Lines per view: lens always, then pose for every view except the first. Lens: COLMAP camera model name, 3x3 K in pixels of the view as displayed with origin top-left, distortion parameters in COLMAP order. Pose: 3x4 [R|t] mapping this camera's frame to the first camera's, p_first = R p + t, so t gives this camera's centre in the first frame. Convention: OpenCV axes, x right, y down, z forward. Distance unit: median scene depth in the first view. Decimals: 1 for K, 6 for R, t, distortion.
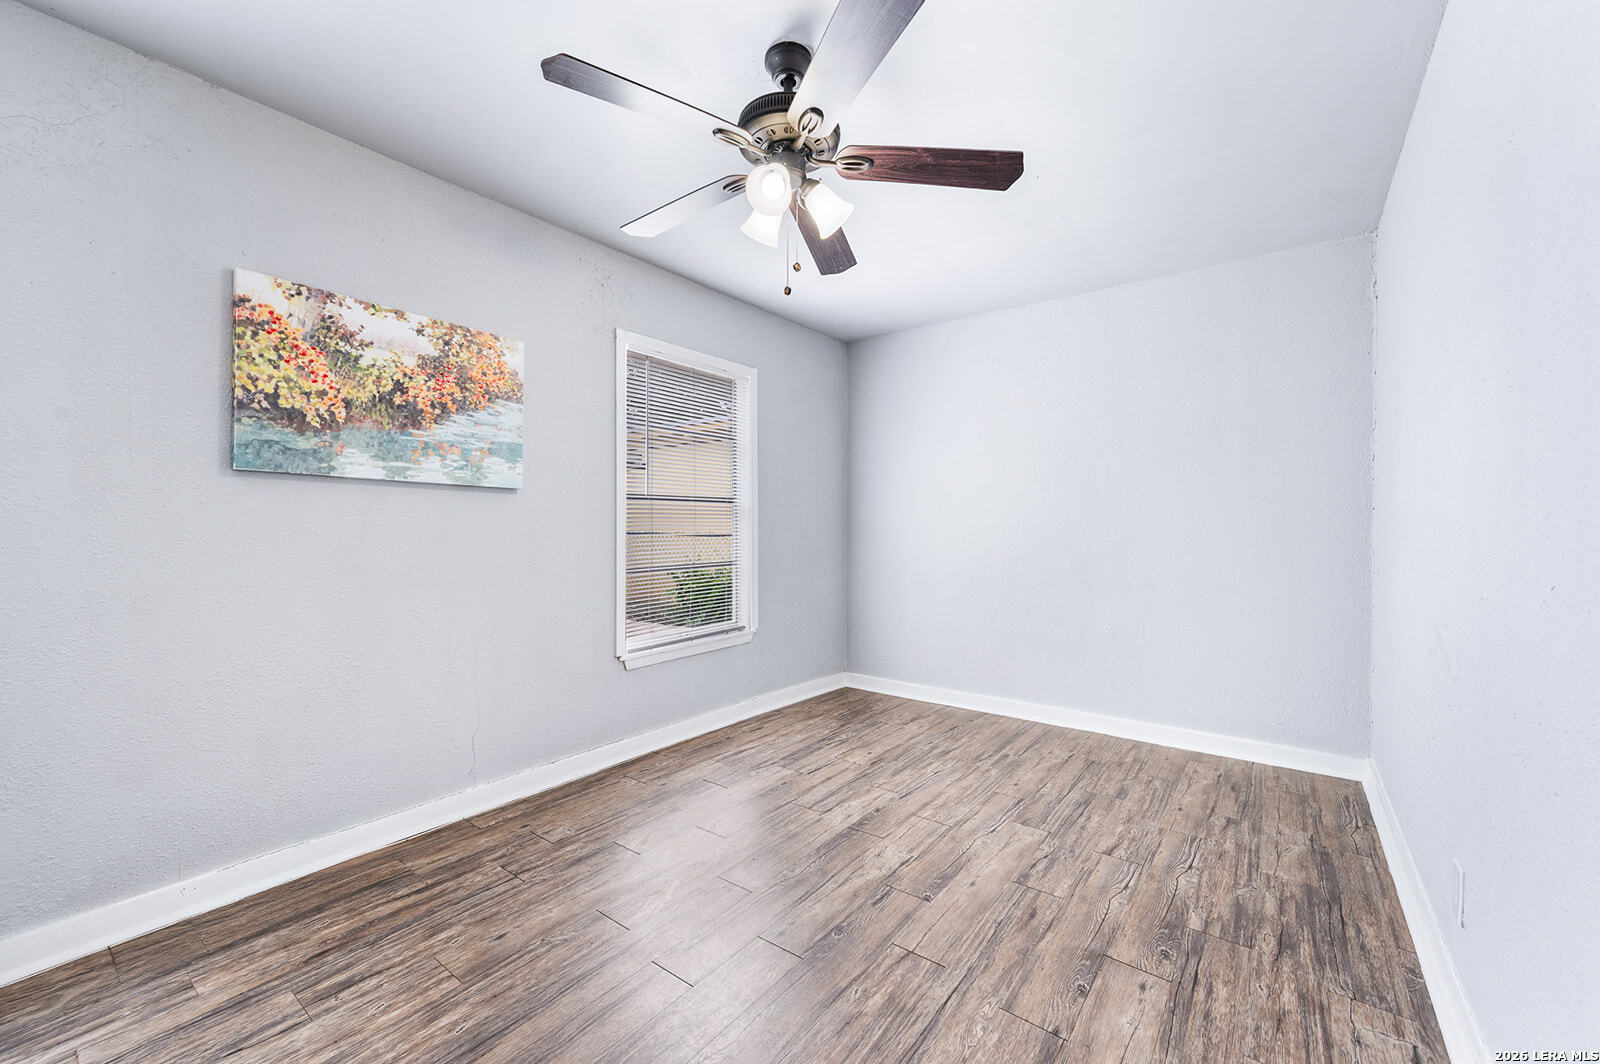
lens RADIAL K [[630.2, 0, 803.0], [0, 630.2, 527.4], [0, 0, 1]] dist [0.001789, 0.000179]
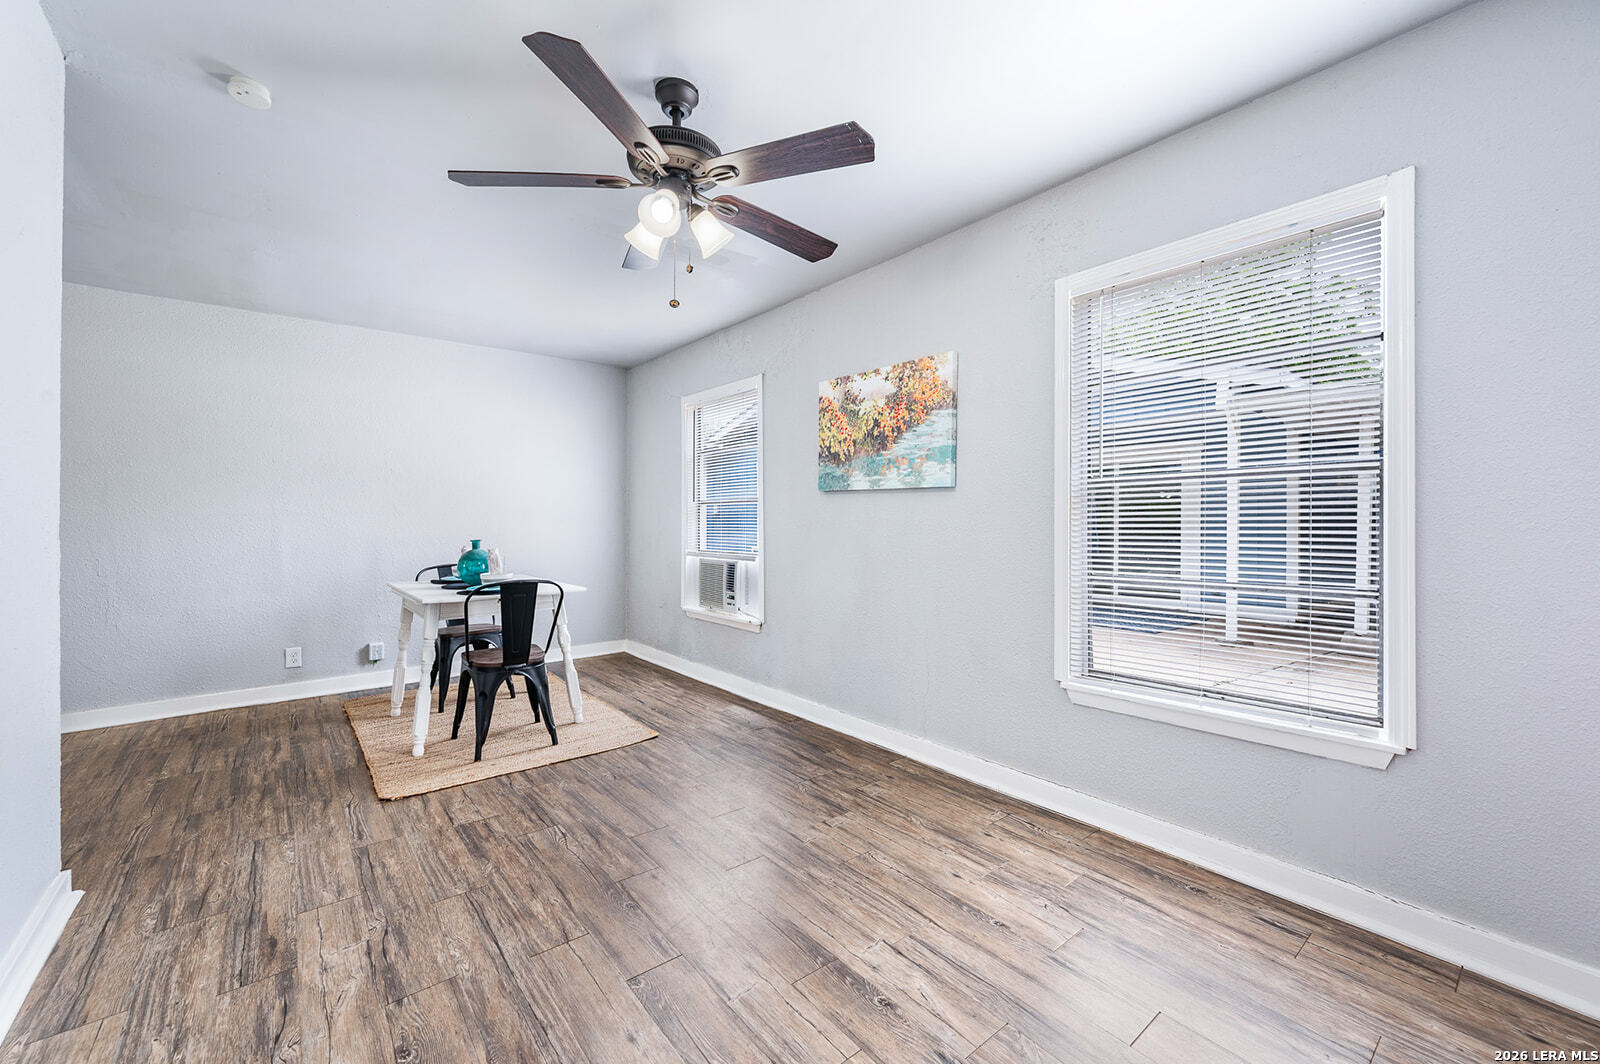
lens RADIAL K [[638.8, 0, 801.4], [0, 638.8, 514.7], [0, 0, 1]] dist [-0.000156, -0.000205]
pose [[-0.232858, -0.012747, -0.972427, 0.796111], [-0.000118, 0.999914, -0.013079, 0.001982], [0.972511, -0.002931, -0.232840, 1.174520]]
